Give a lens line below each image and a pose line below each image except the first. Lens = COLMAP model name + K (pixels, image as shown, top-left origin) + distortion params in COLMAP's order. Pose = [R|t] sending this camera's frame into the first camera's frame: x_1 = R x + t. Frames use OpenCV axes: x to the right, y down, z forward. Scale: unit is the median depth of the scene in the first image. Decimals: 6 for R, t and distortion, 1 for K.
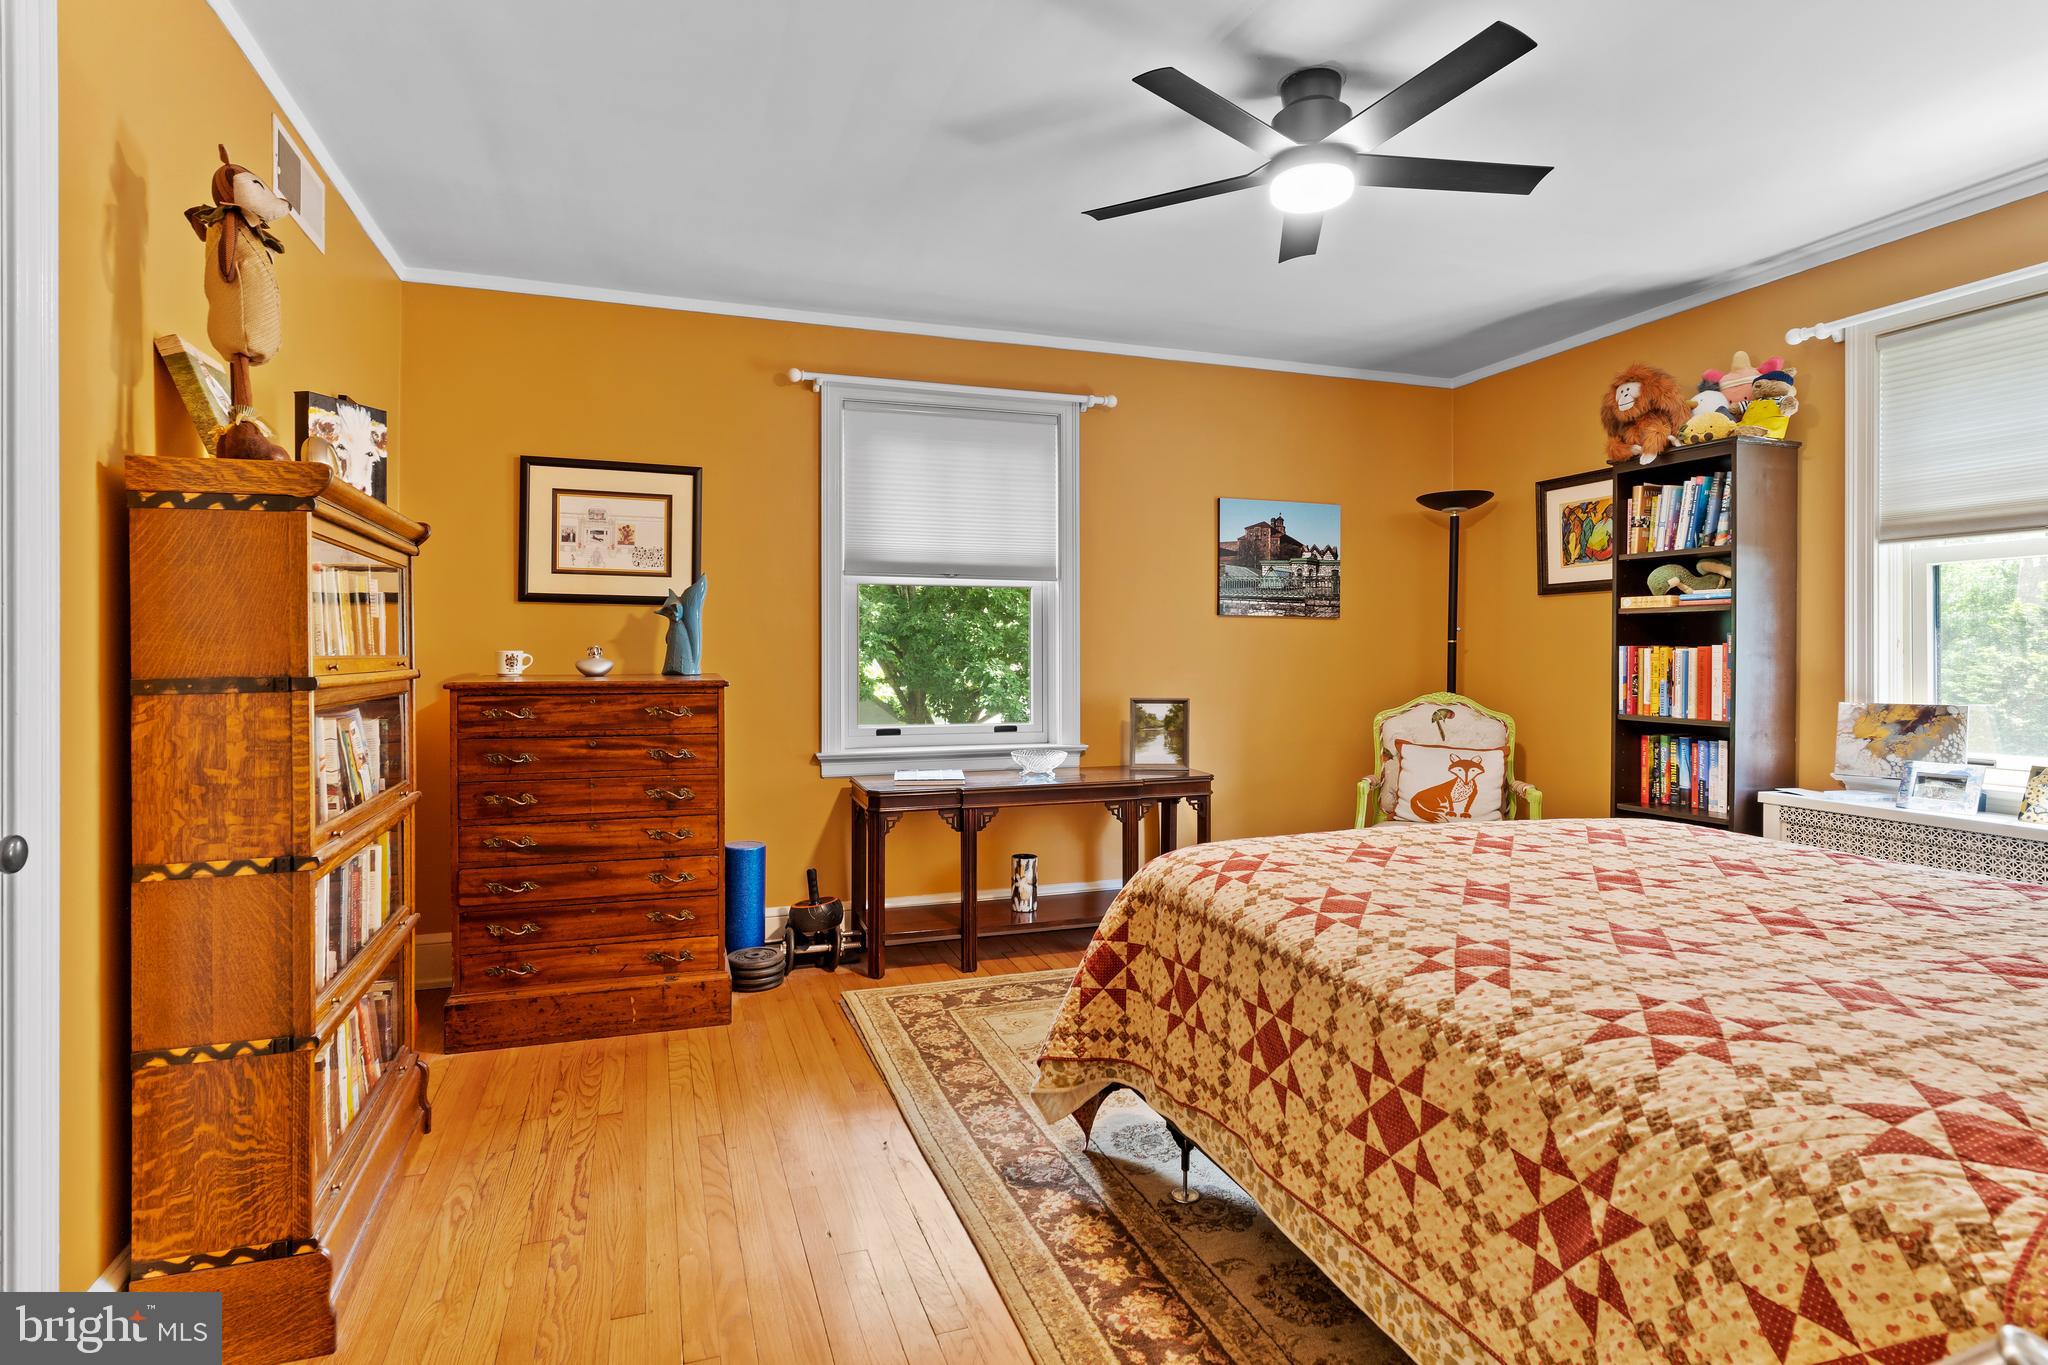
lens RADIAL K [[1053.4, 0, 1024.0], [0, 1053.4, 682.5], [0, 0, 1]] dist [-0.006418, 0.000454]
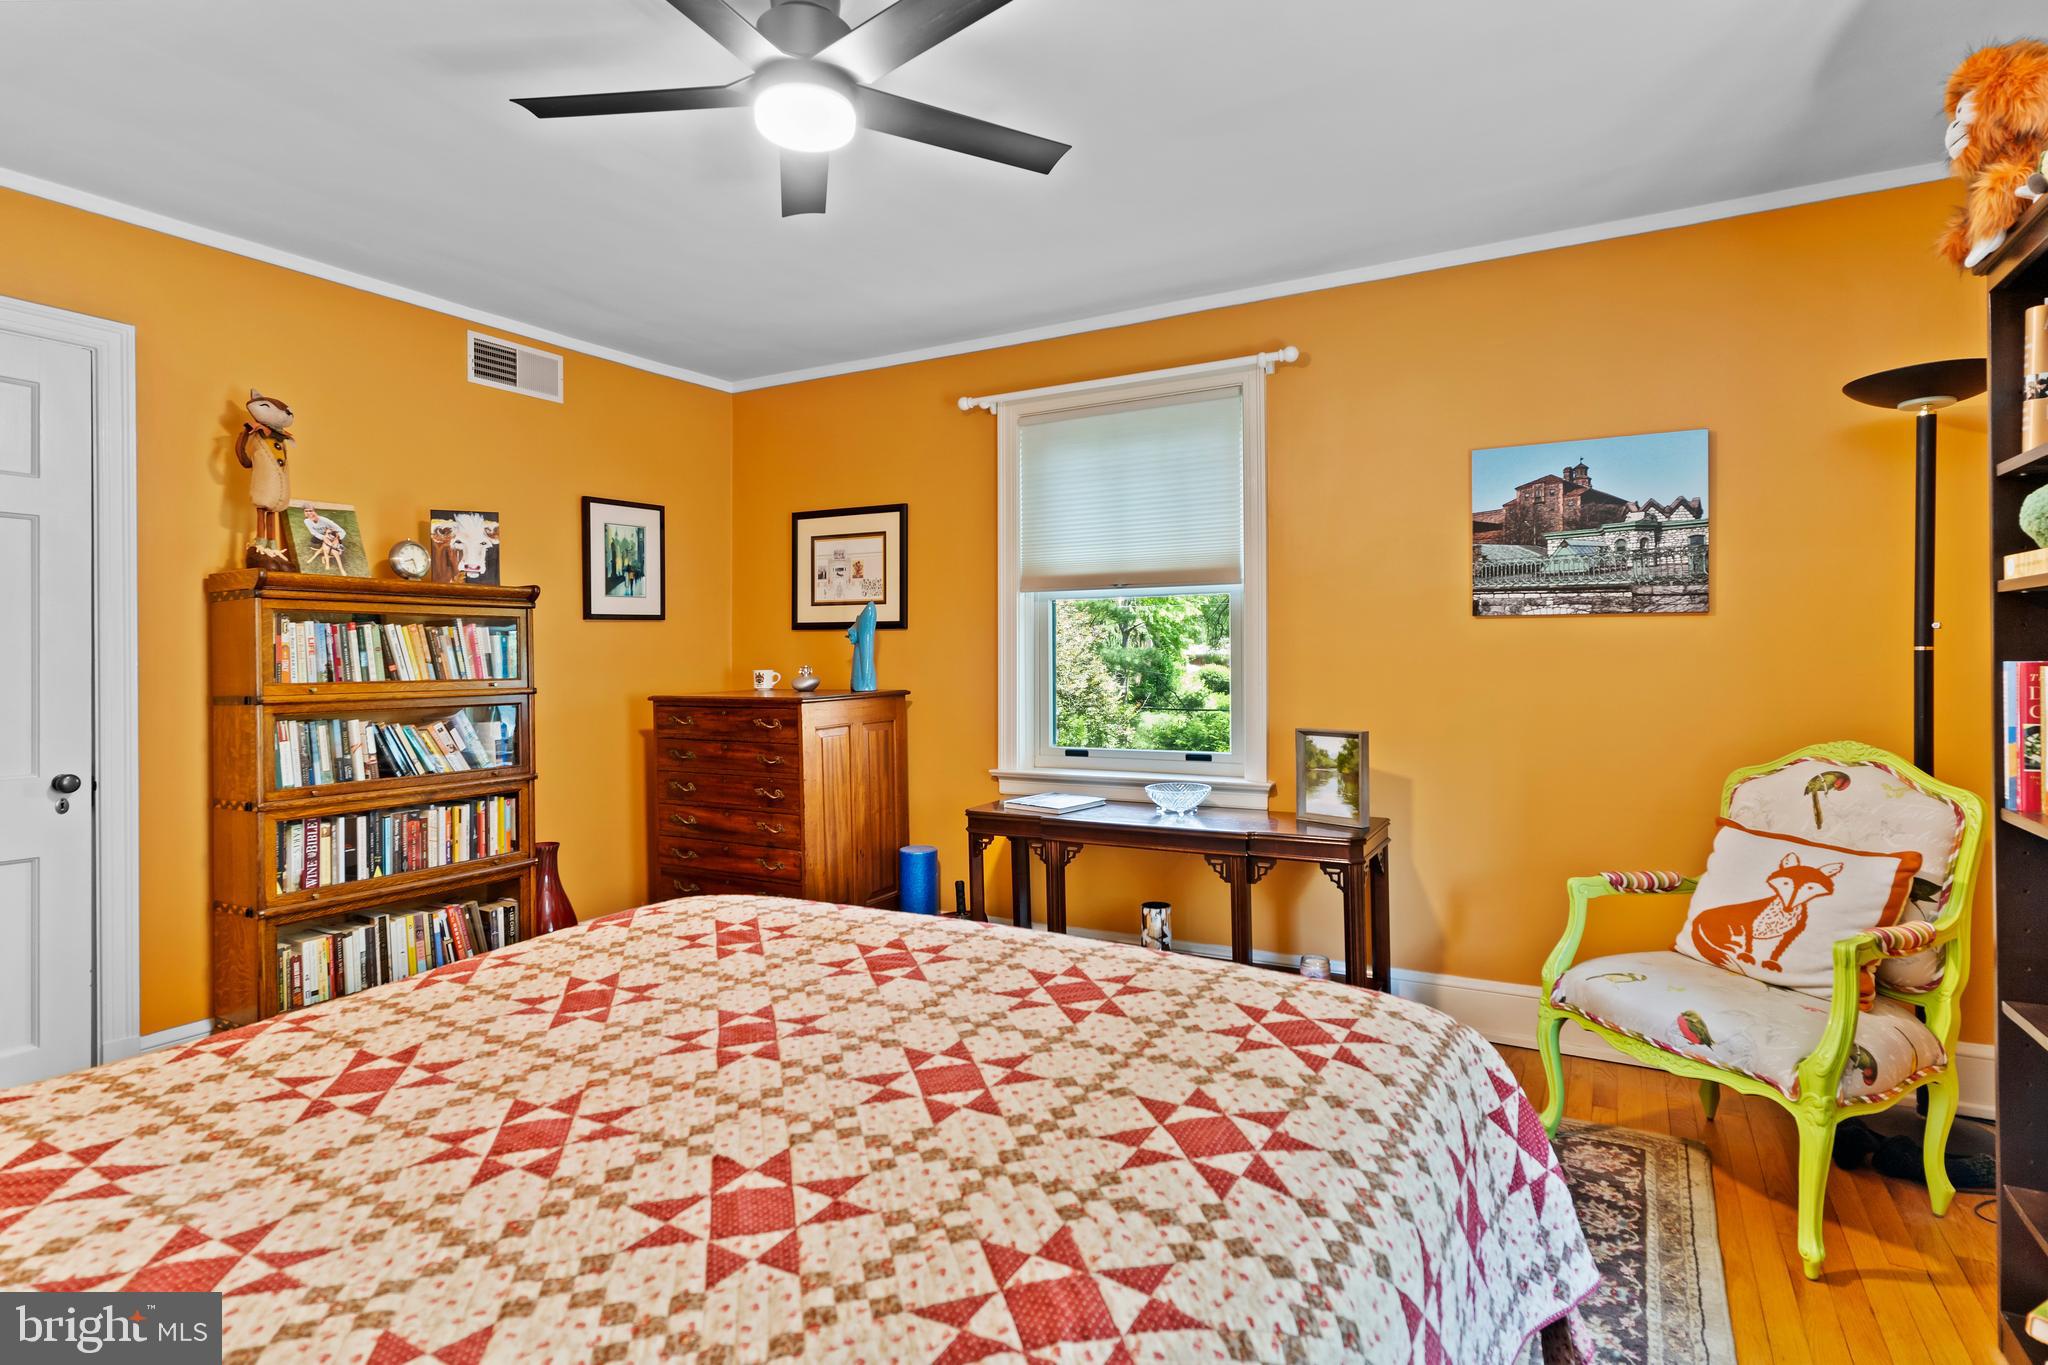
lens RADIAL K [[1053.4, 0, 1024.0], [0, 1053.4, 682.5], [0, 0, 1]] dist [-0.006418, 0.000454]
pose [[0.662783, 0.011059, -0.748730, 0.552183], [-0.011763, 0.999921, 0.004357, -0.020164], [0.748720, 0.005919, 0.662861, 0.325936]]
